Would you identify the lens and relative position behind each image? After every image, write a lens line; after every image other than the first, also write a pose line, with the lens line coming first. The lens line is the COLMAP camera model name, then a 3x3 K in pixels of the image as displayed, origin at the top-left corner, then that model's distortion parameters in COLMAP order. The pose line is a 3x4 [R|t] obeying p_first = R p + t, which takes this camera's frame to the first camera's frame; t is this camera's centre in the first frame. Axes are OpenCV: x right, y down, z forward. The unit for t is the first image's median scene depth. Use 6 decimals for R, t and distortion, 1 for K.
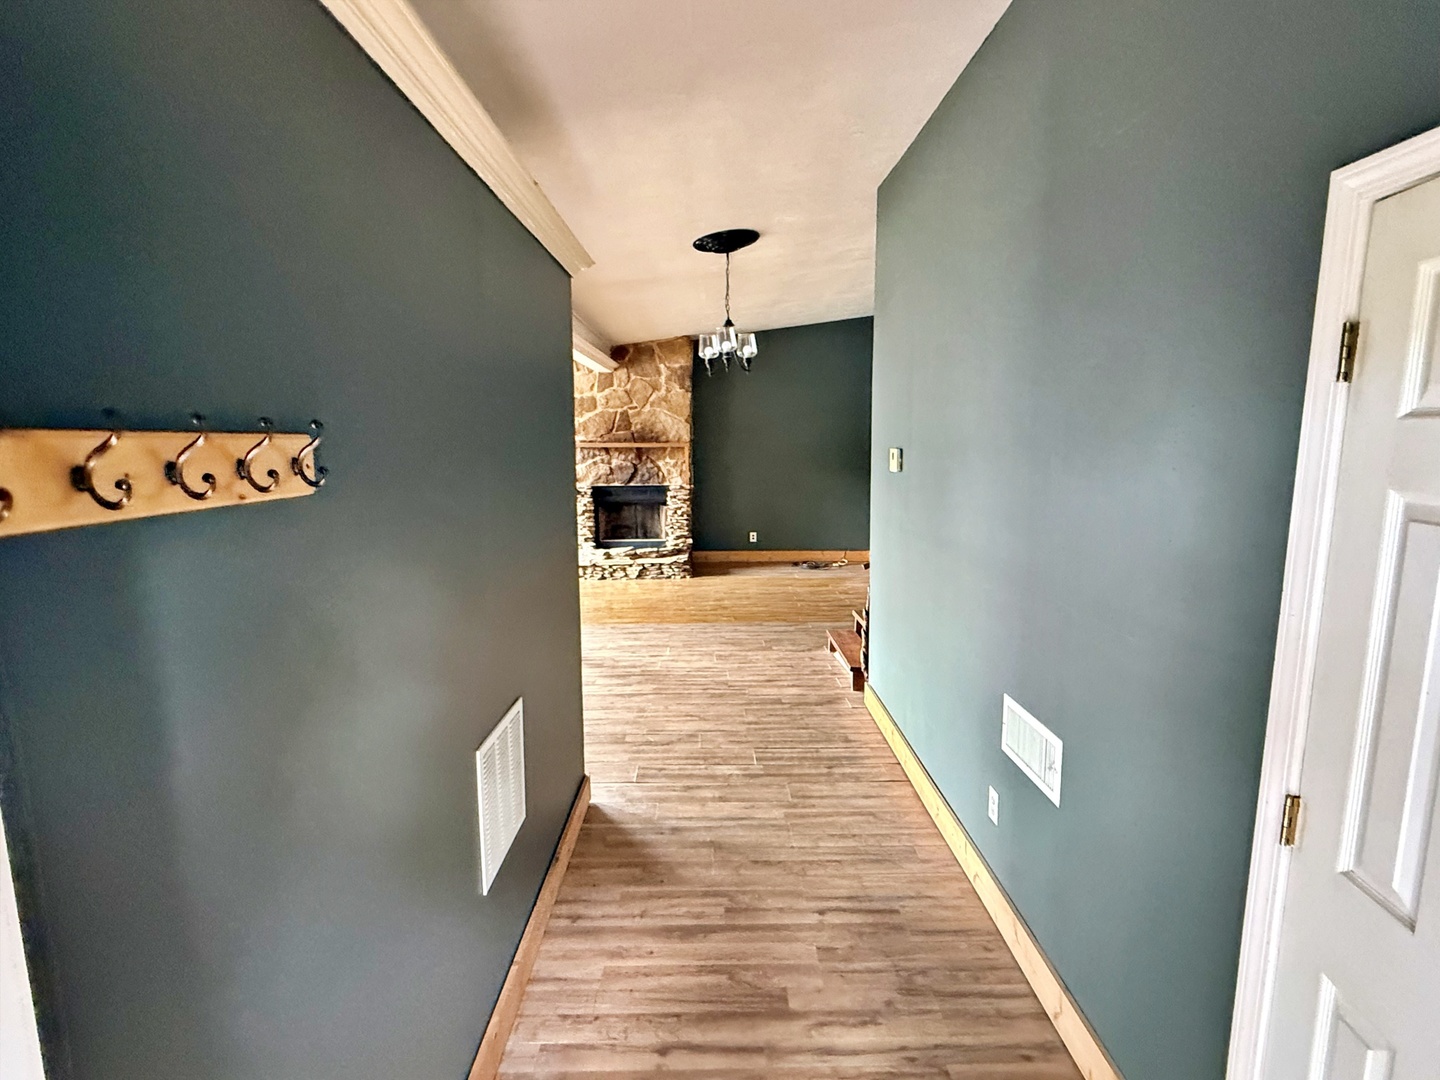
lens RADIAL K [[712.1, 0, 716.8], [0, 712.1, 541.4], [0, 0, 1]] dist [0.001750, -0.001604]
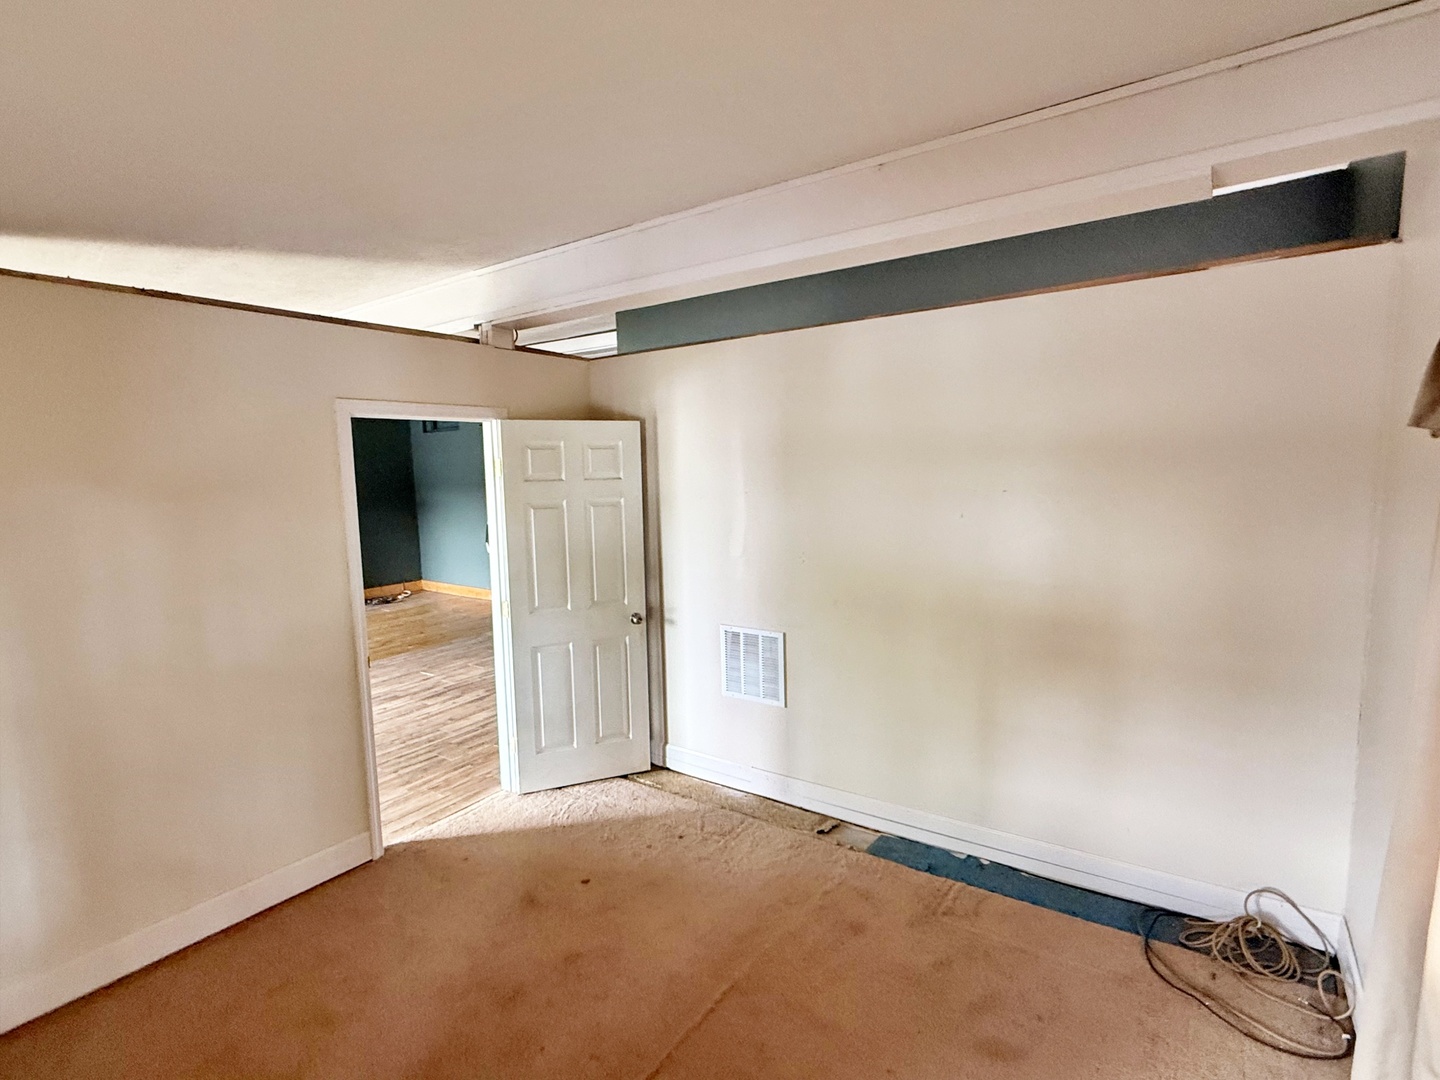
lens RADIAL K [[712.1, 0, 716.8], [0, 712.1, 541.4], [0, 0, 1]] dist [0.001750, -0.001604]
pose [[0.585819, -0.102710, 0.803907, -0.432111], [0.142010, 0.989599, 0.022950, -0.006564], [-0.797903, 0.100719, 0.594312, -0.018147]]
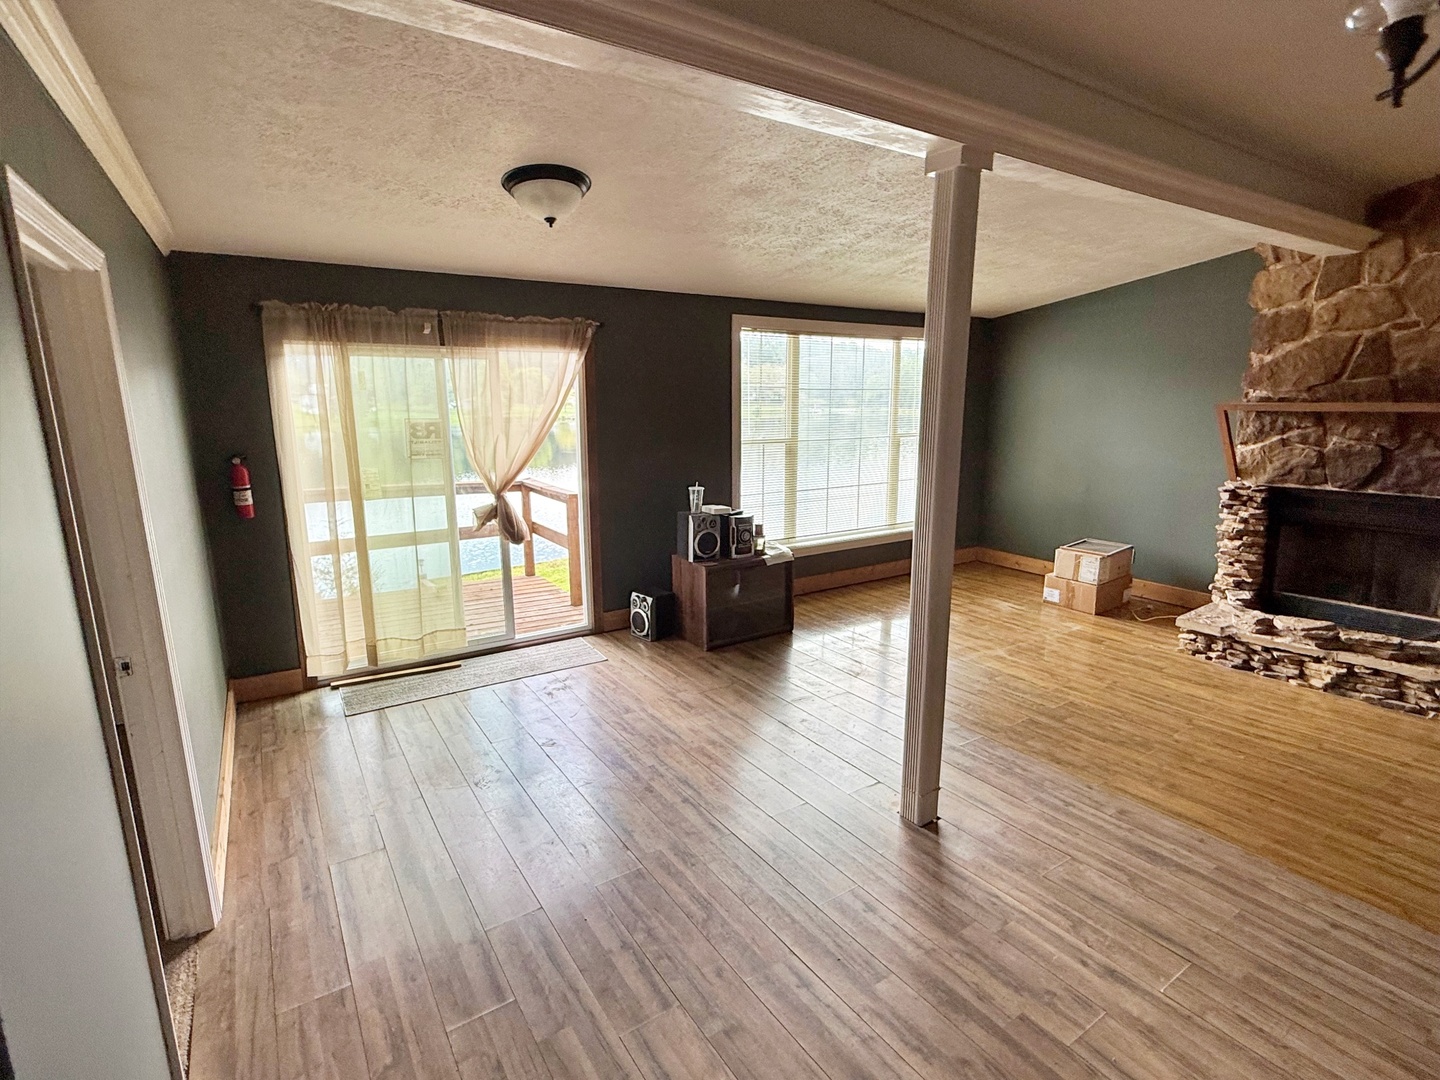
lens RADIAL K [[712.1, 0, 716.8], [0, 712.1, 541.4], [0, 0, 1]] dist [0.001750, -0.001604]
pose [[0.533554, 0.161700, -0.830165, 0.048298], [-0.112537, 0.986399, 0.119802, -0.055769], [0.838245, 0.029503, 0.544495, 0.385173]]
